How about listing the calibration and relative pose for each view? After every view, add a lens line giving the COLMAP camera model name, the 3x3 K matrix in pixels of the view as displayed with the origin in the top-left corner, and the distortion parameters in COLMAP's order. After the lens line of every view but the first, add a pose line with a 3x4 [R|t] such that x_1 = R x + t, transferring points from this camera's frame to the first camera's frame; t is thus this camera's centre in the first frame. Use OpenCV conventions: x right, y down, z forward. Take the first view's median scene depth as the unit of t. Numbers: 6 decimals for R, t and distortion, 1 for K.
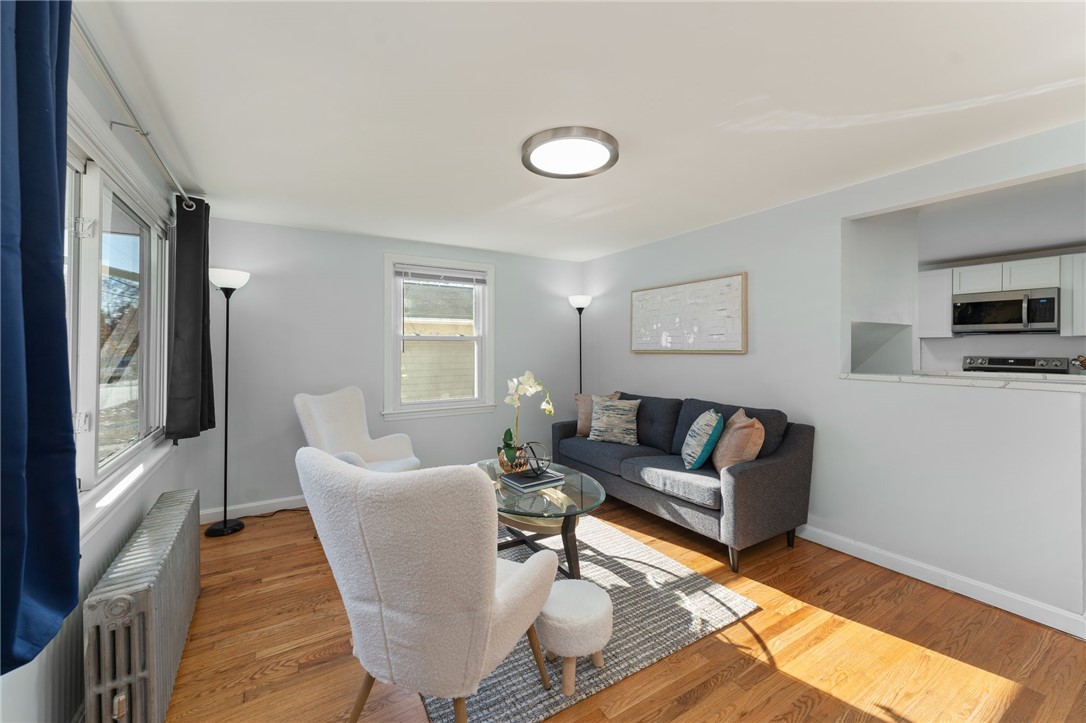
lens RADIAL K [[437.6, 0, 546.8], [0, 437.6, 347.0], [0, 0, 1]] dist [0.001050, 0.000210]
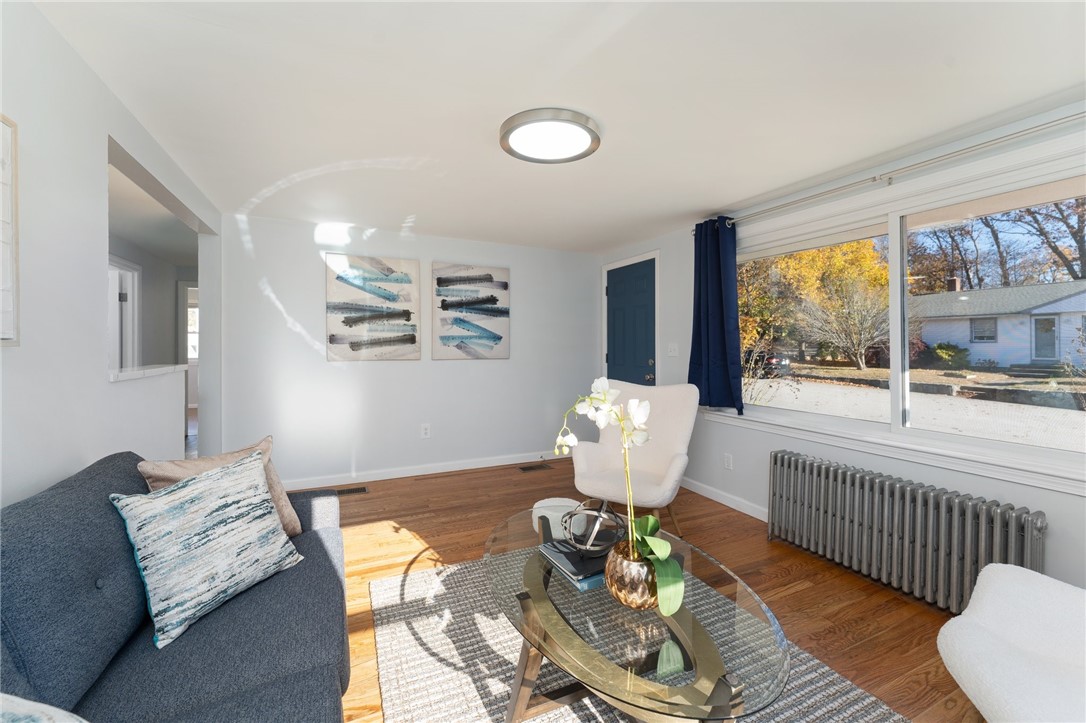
lens RADIAL K [[429.6, 0, 547.2], [0, 429.6, 351.9], [0, 0, 1]] dist [-0.000431, -0.000117]
pose [[-0.995221, -0.001680, 0.097632, -0.019402], [0.000188, 0.999817, 0.019121, 0.011629], [-0.097646, 0.019048, -0.995039, 1.152430]]
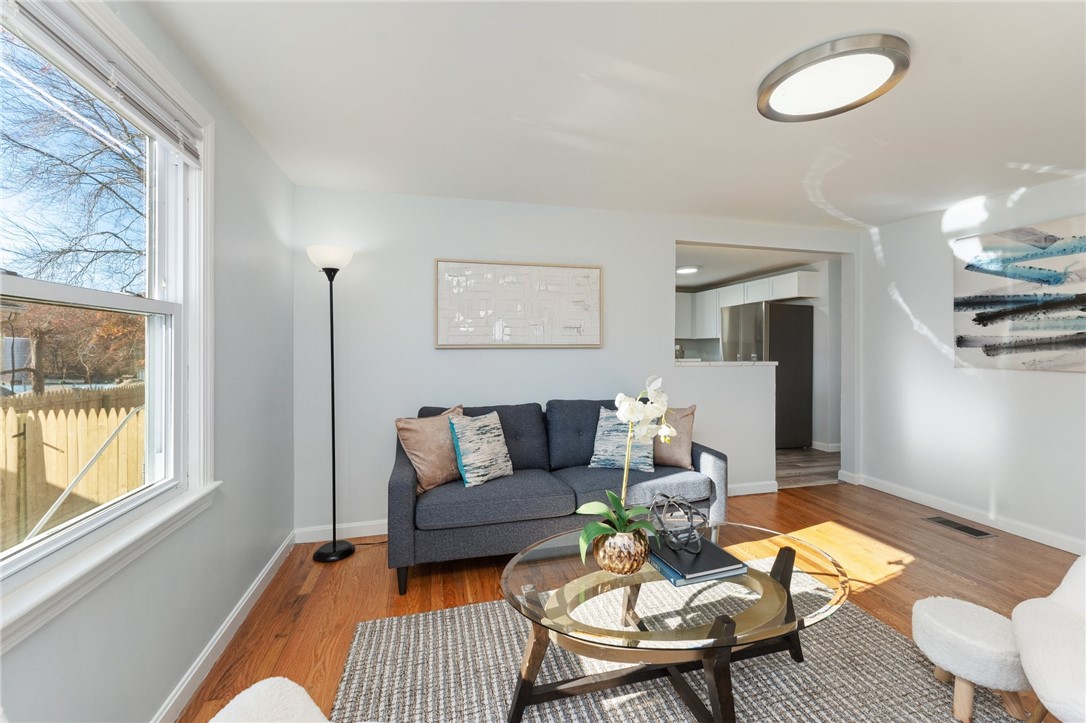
lens RADIAL K [[432.3, 0, 530.0], [0, 432.3, 358.8], [0, 0, 1]] dist [0.001623, 0.000313]
pose [[0.296916, -0.022272, 0.954644, -0.479050], [-0.000895, 0.999721, 0.023602, 0.015042], [-0.954903, -0.007863, 0.296813, 0.756759]]
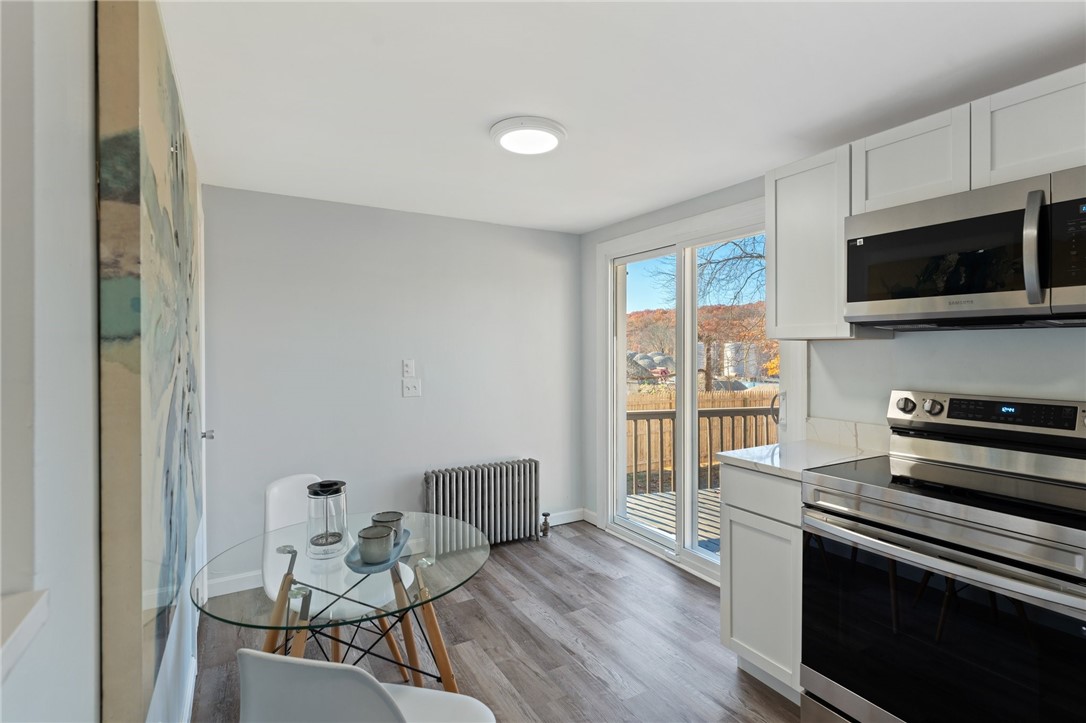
lens RADIAL K [[518.3, 0, 548.1], [0, 518.3, 350.5], [0, 0, 1]] dist [-0.000690, -0.000044]
pose [[0.999818, -0.005140, -0.018375, 0.915032], [0.005168, 0.999986, 0.001466, -0.018581], [0.018368, -0.001561, 0.999830, 0.767260]]
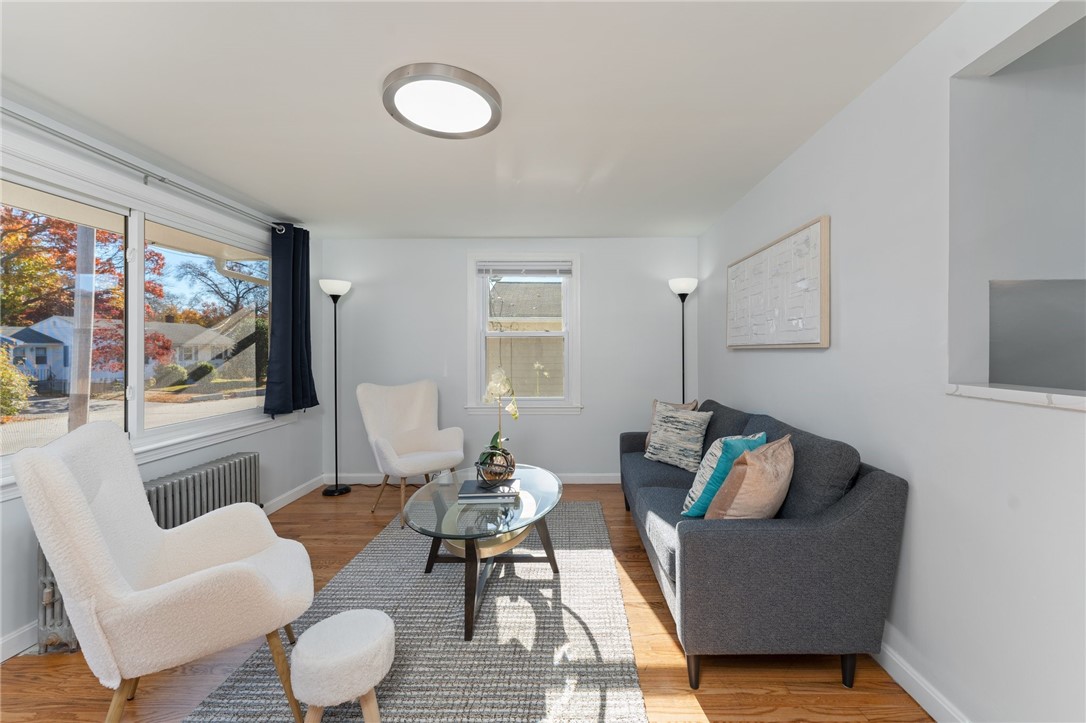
lens RADIAL K [[449.1, 0, 565.7], [0, 449.1, 351.5], [0, 0, 1]] dist [0.000403, -0.000077]
pose [[0.849539, 0.002372, -0.527520, 0.416917], [0.001699, 0.999972, 0.007233, 0.012933], [0.527523, -0.007041, 0.849512, 0.235457]]
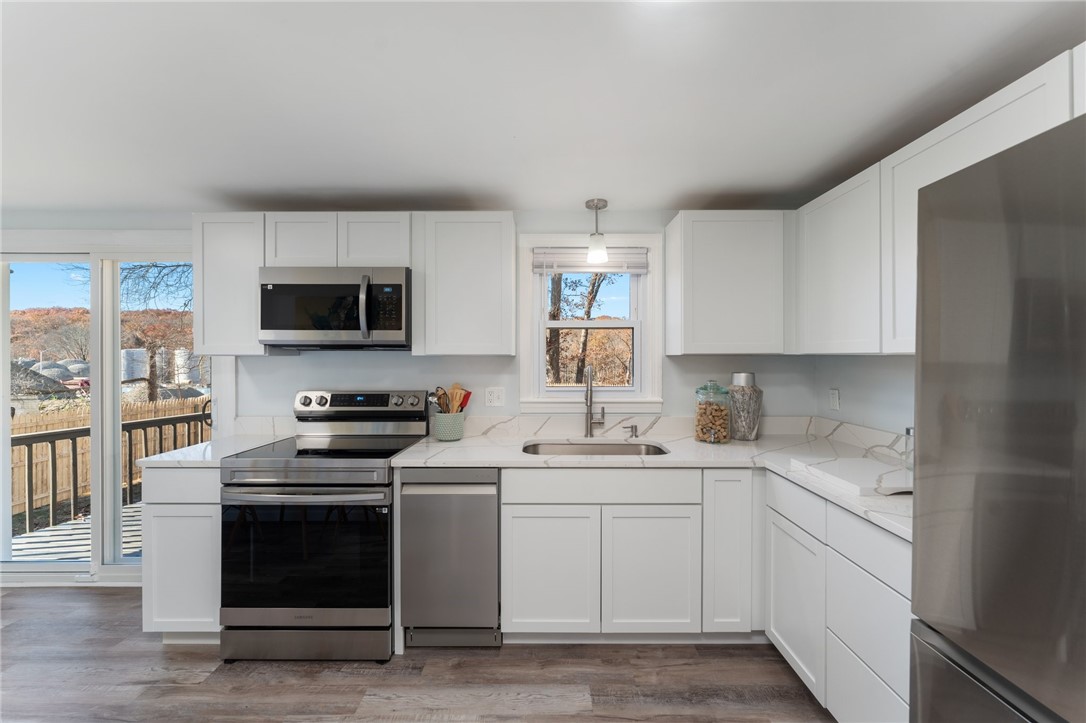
lens RADIAL K [[432.9, 0, 545.4], [0, 432.9, 357.3], [0, 0, 1]] dist [0.000016, 0.000329]
pose [[0.526965, -0.009285, 0.849836, 0.905980], [0.004101, 0.999956, 0.008382, -0.030412], [-0.849877, -0.000932, 0.526980, 0.643629]]
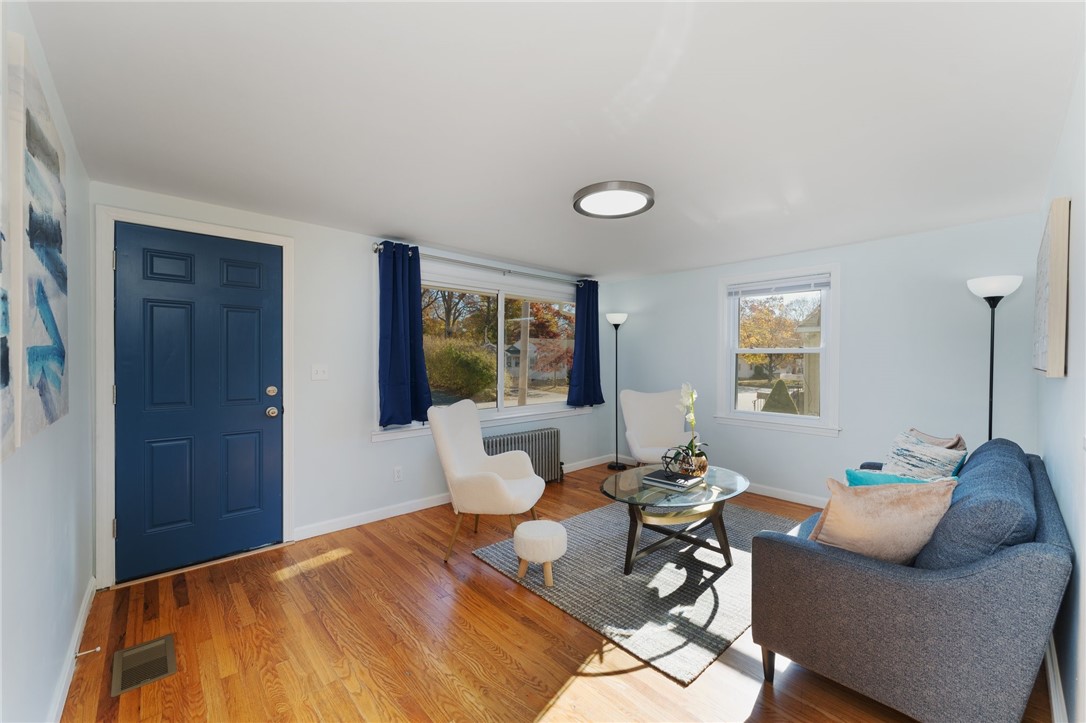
lens RADIAL K [[429.5, 0, 543.0], [0, 429.5, 361.5], [0, 0, 1]] dist [0.001611, 0.000100]
pose [[0.192496, 0.010352, -0.981243, 0.703225], [-0.004211, 0.999944, 0.009723, -0.003824], [0.981289, 0.002260, 0.192528, 0.343847]]
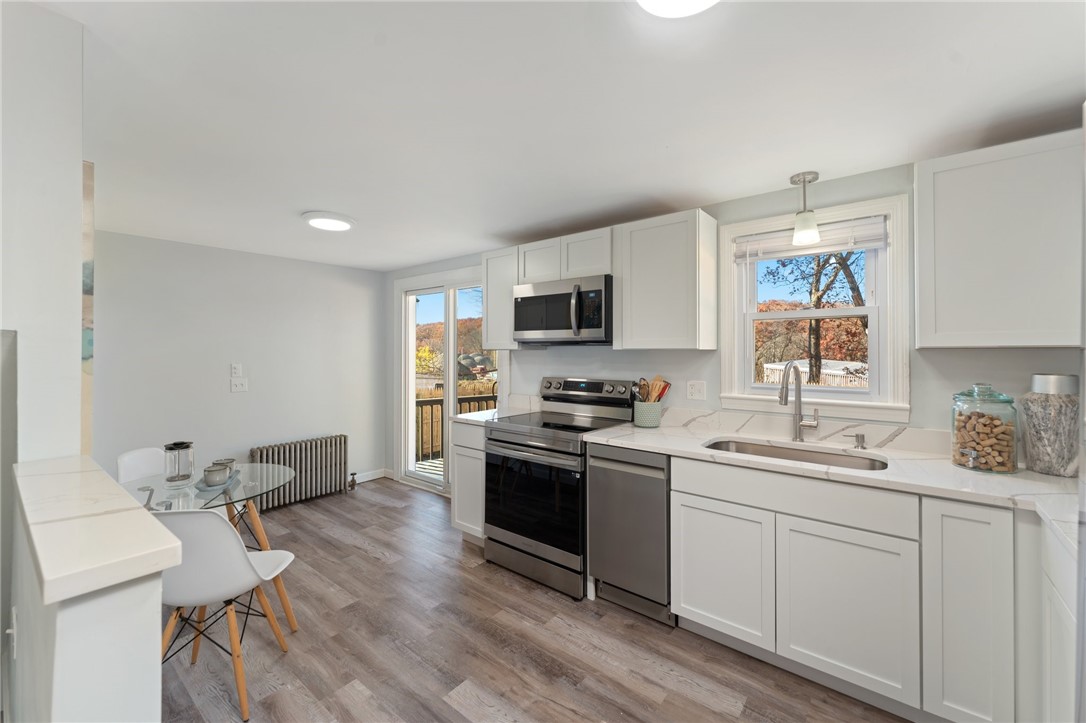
lens RADIAL K [[437.6, 0, 546.8], [0, 437.6, 347.0], [0, 0, 1]] dist [0.001050, 0.000210]
pose [[0.942092, -0.004358, 0.335326, 0.988635], [0.007101, 0.999951, -0.006956, -0.028623], [-0.335279, 0.008934, 0.942077, 0.481915]]
